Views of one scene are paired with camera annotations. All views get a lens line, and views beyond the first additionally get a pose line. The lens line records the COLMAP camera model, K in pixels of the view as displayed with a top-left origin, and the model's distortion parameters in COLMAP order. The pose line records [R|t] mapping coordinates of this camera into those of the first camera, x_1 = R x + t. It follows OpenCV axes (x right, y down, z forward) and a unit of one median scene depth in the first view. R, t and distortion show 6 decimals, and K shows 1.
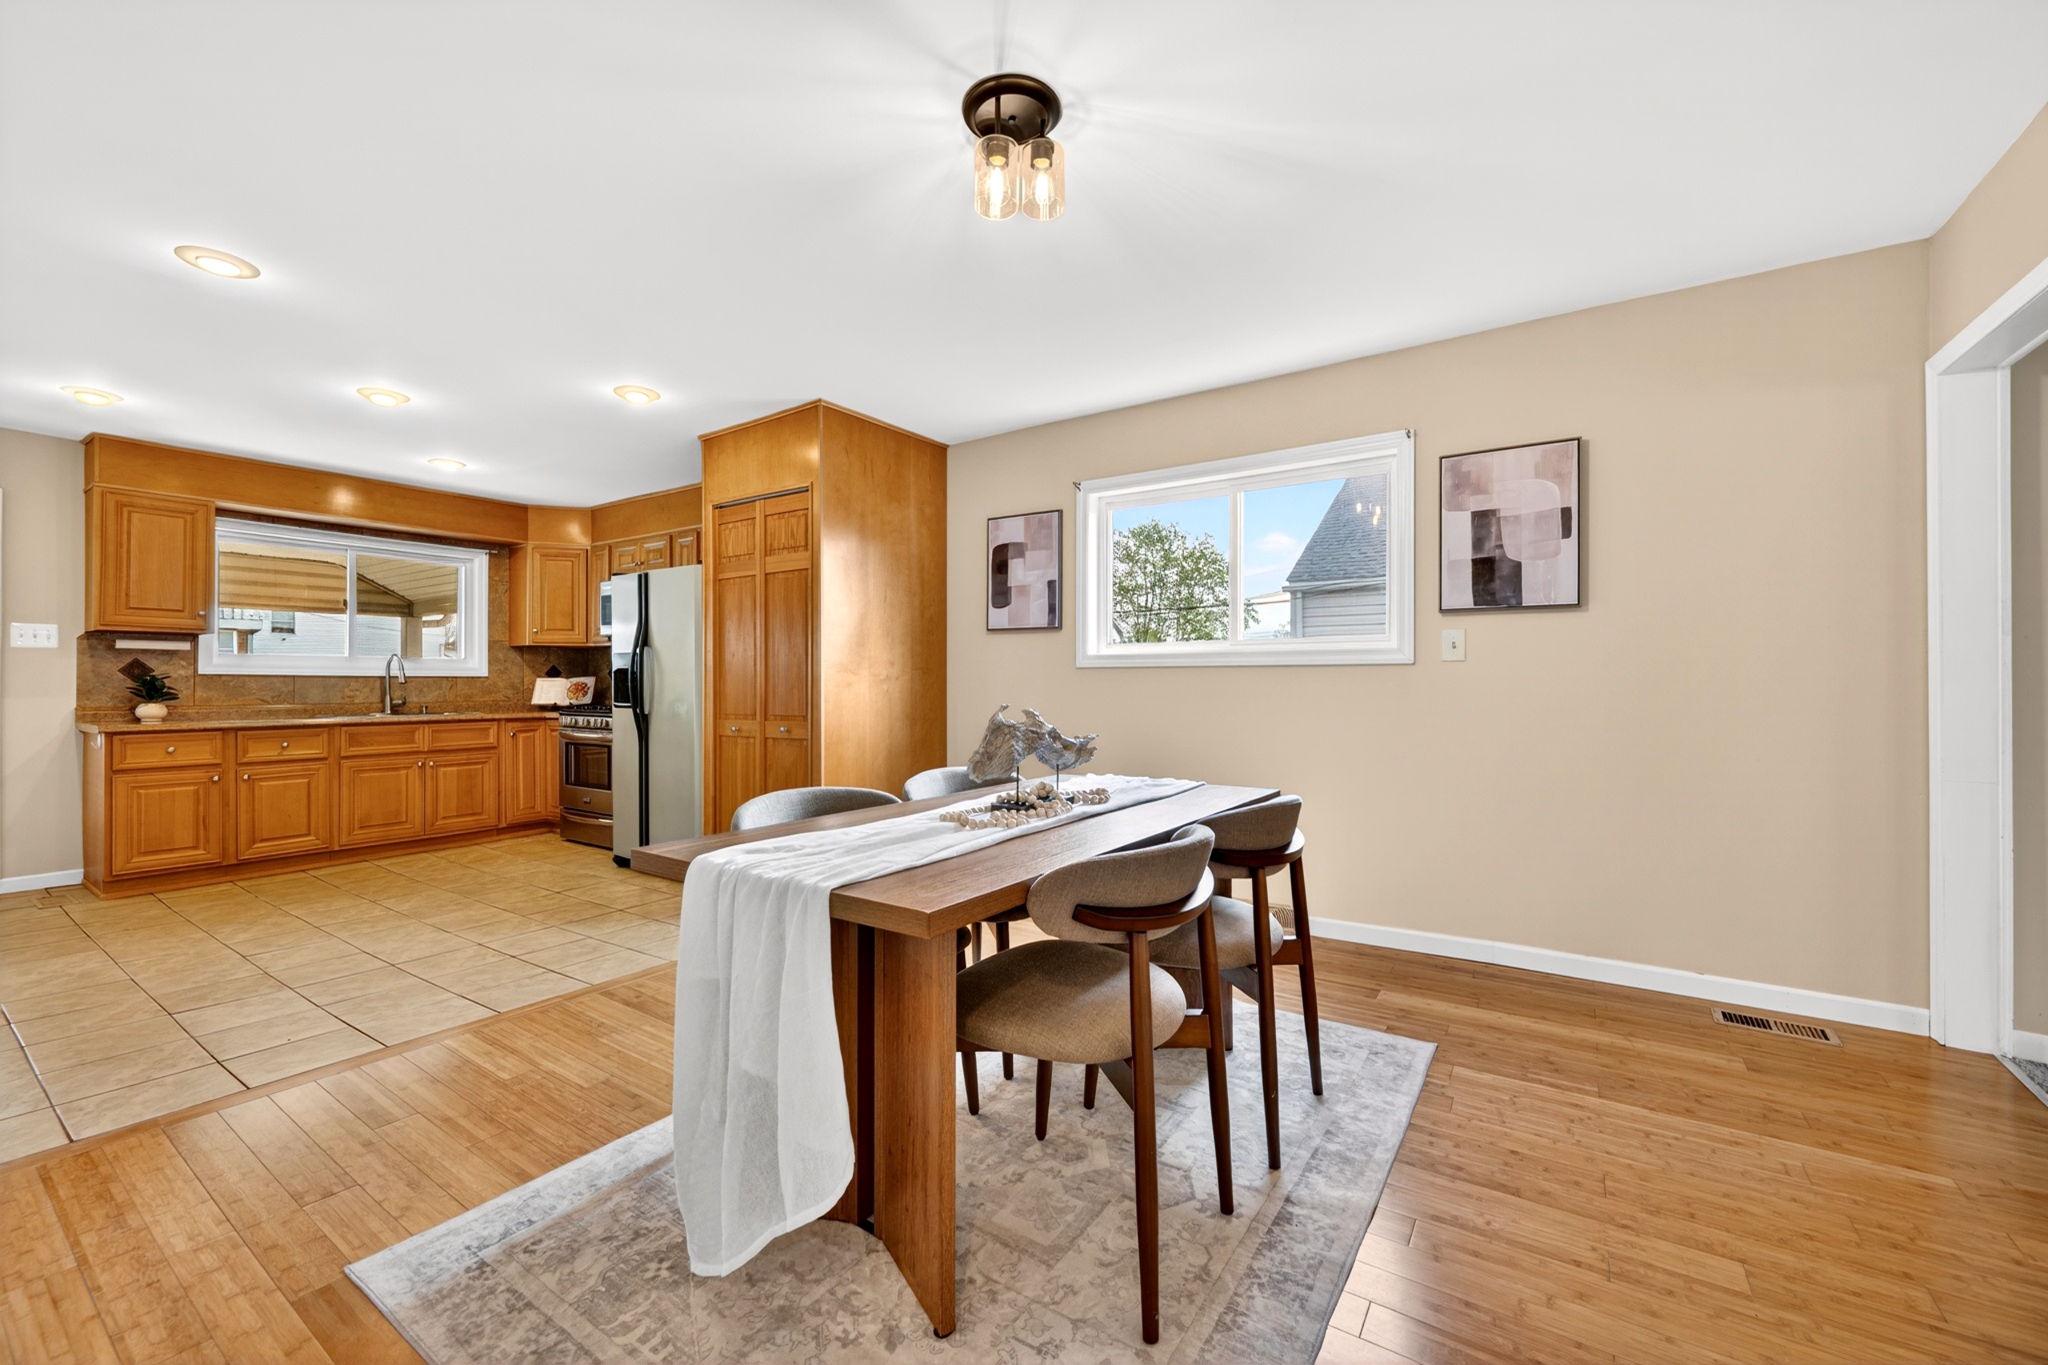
lens RADIAL K [[796.2, 0, 1022.9], [0, 796.2, 682.2], [0, 0, 1]] dist [0.000400, -0.000677]
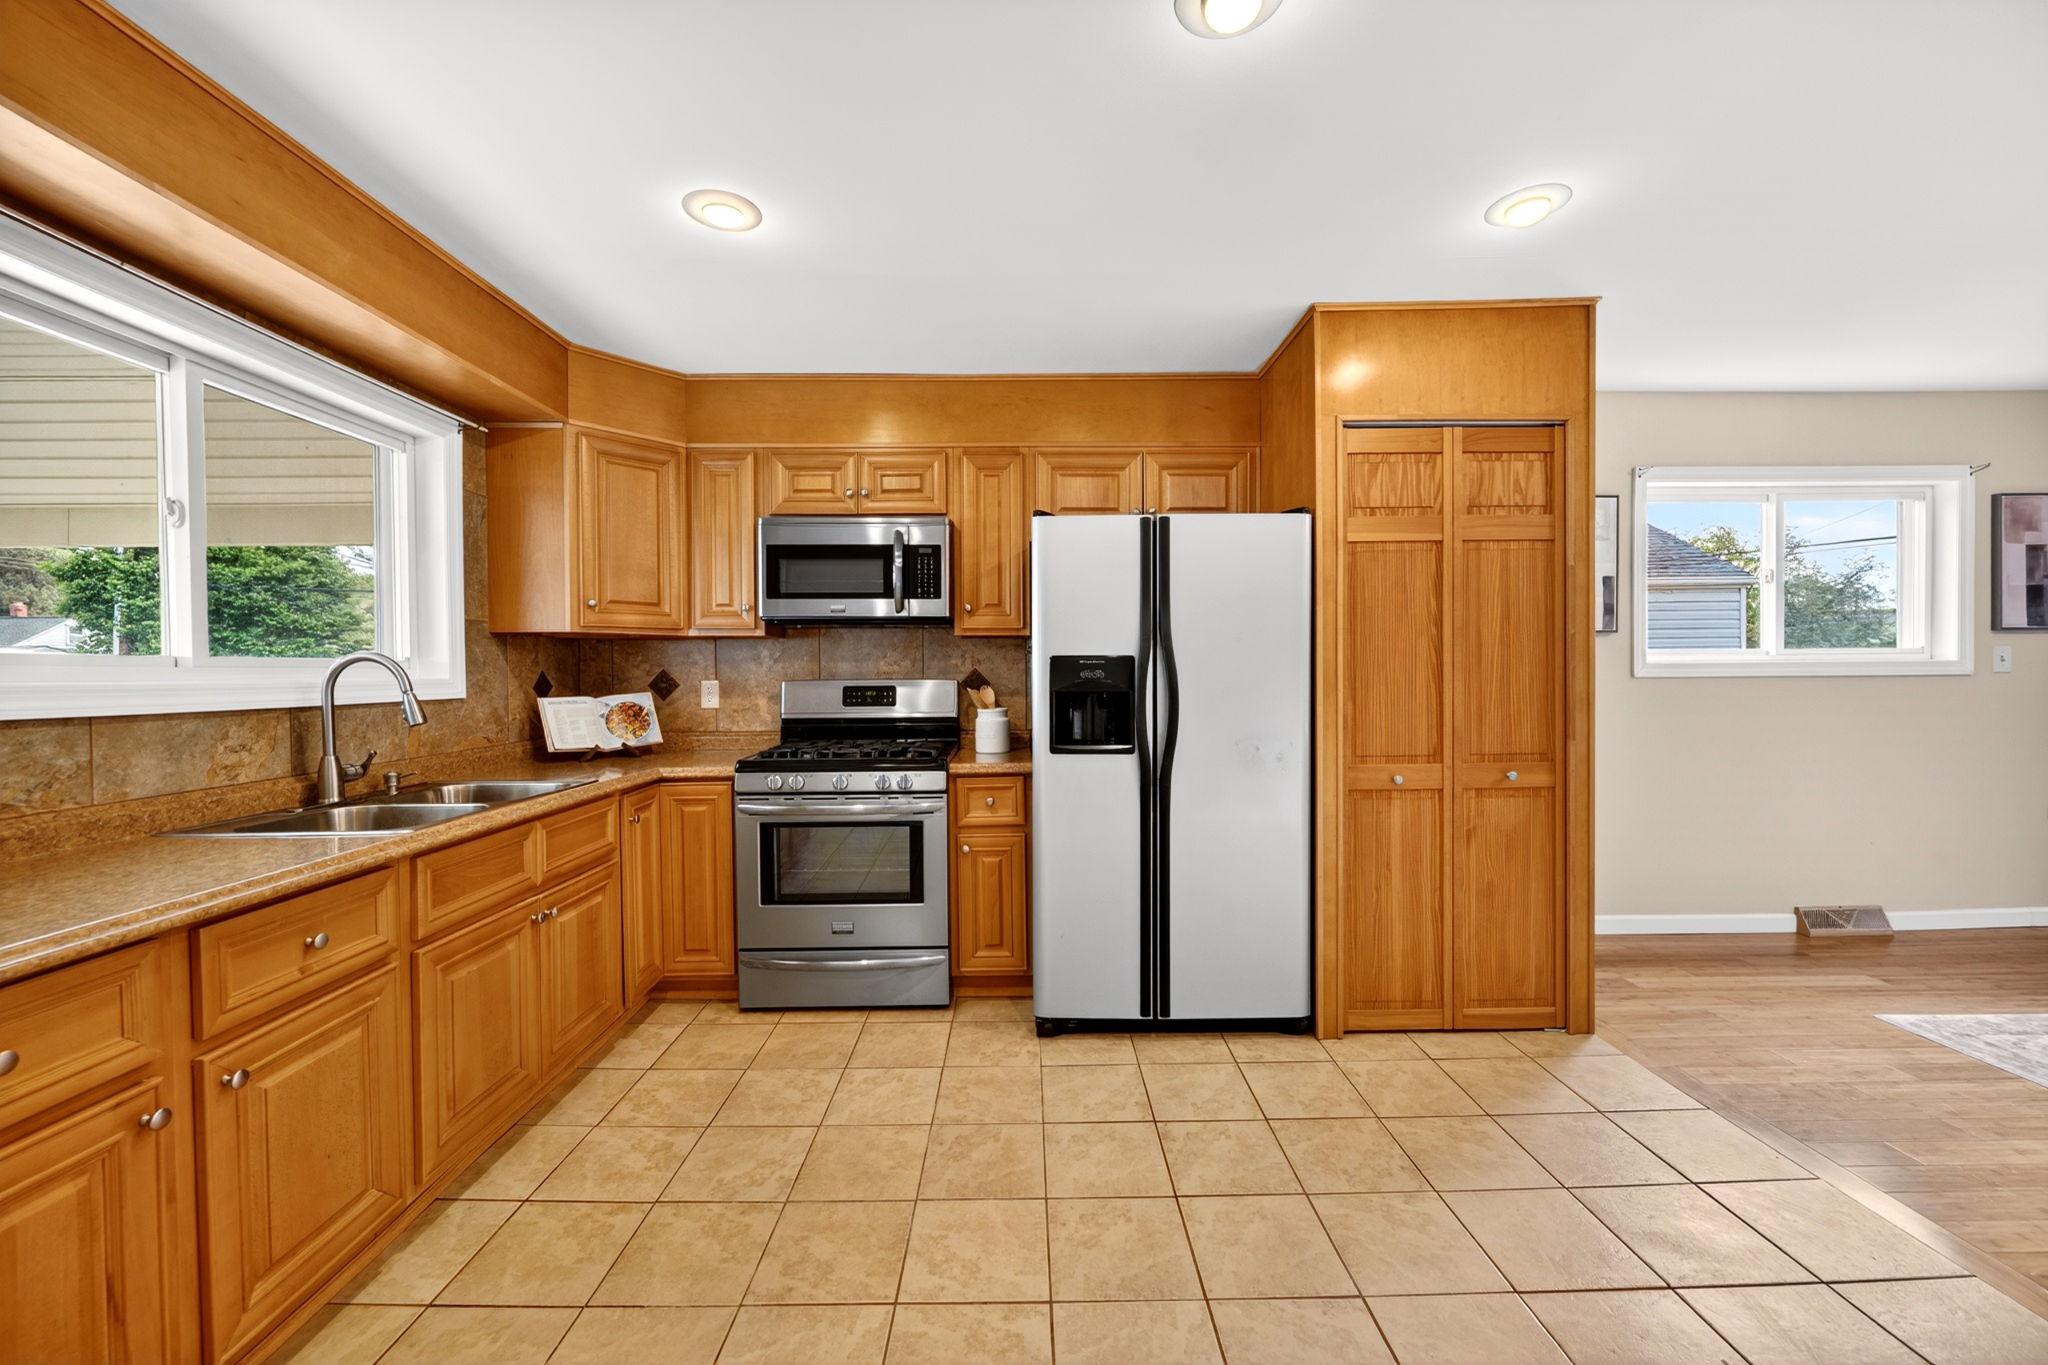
lens RADIAL K [[796.2, 0, 1028.5], [0, 796.2, 681.5], [0, 0, 1]] dist [0.000400, -0.000677]
pose [[0.824511, -0.014036, 0.565672, -0.887104], [0.007175, 0.999871, 0.014351, -0.027961], [-0.565801, -0.007774, 0.824505, 0.588863]]
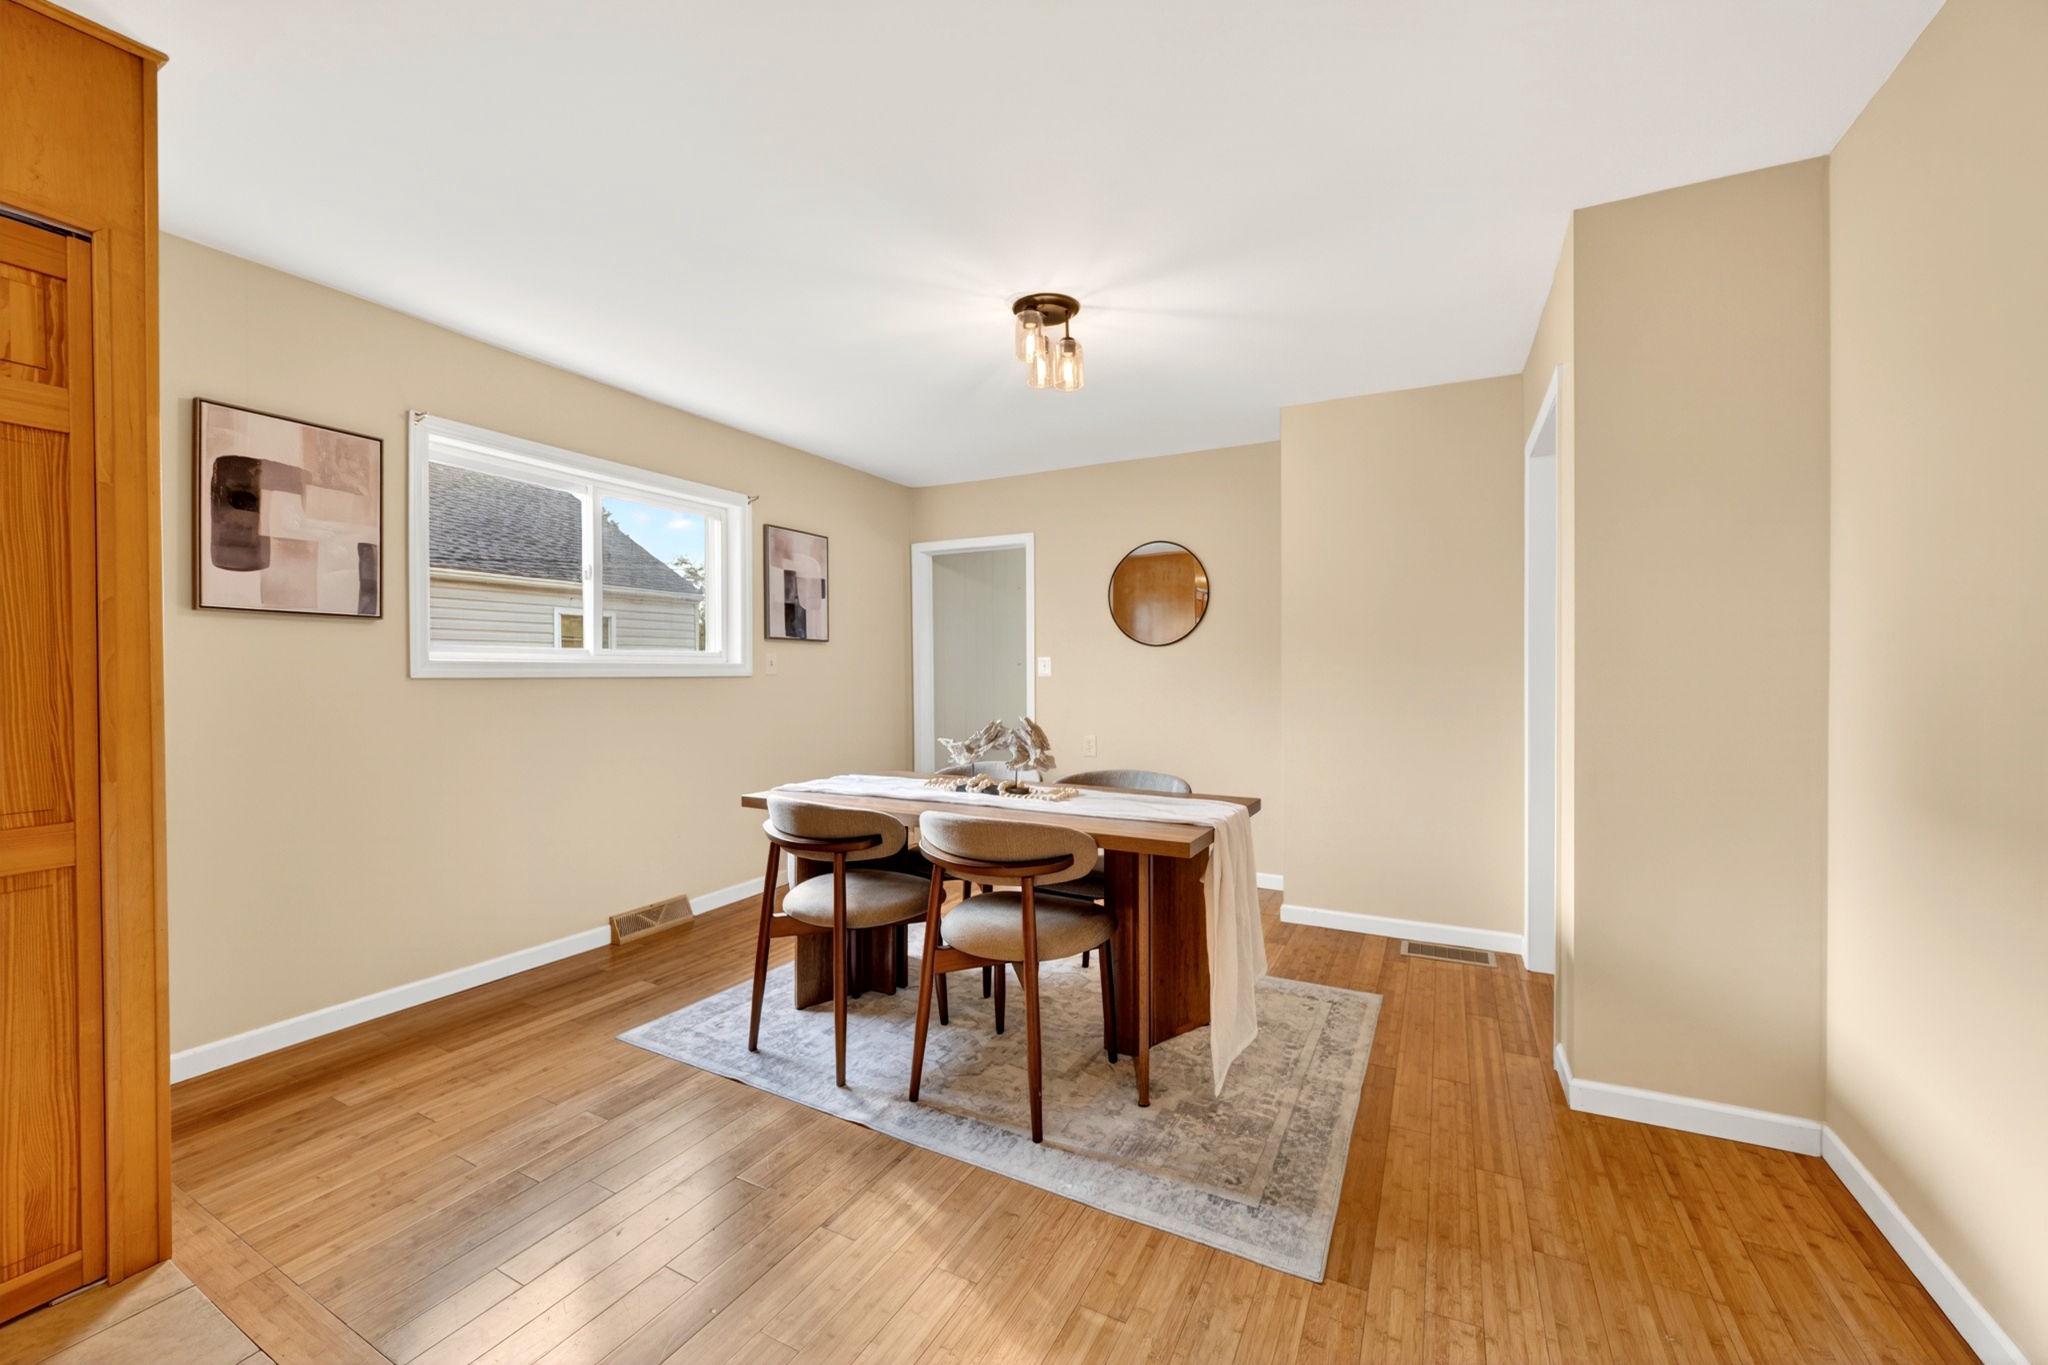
lens RADIAL K [[796.2, 0, 1020.5], [0, 796.2, 680.7], [0, 0, 1]] dist [0.000400, -0.000677]
pose [[-0.094248, -0.008772, 0.995510, -0.603814], [0.001134, 0.999960, 0.008918, -0.019661], [-0.995548, 0.001969, -0.094235, 0.486761]]
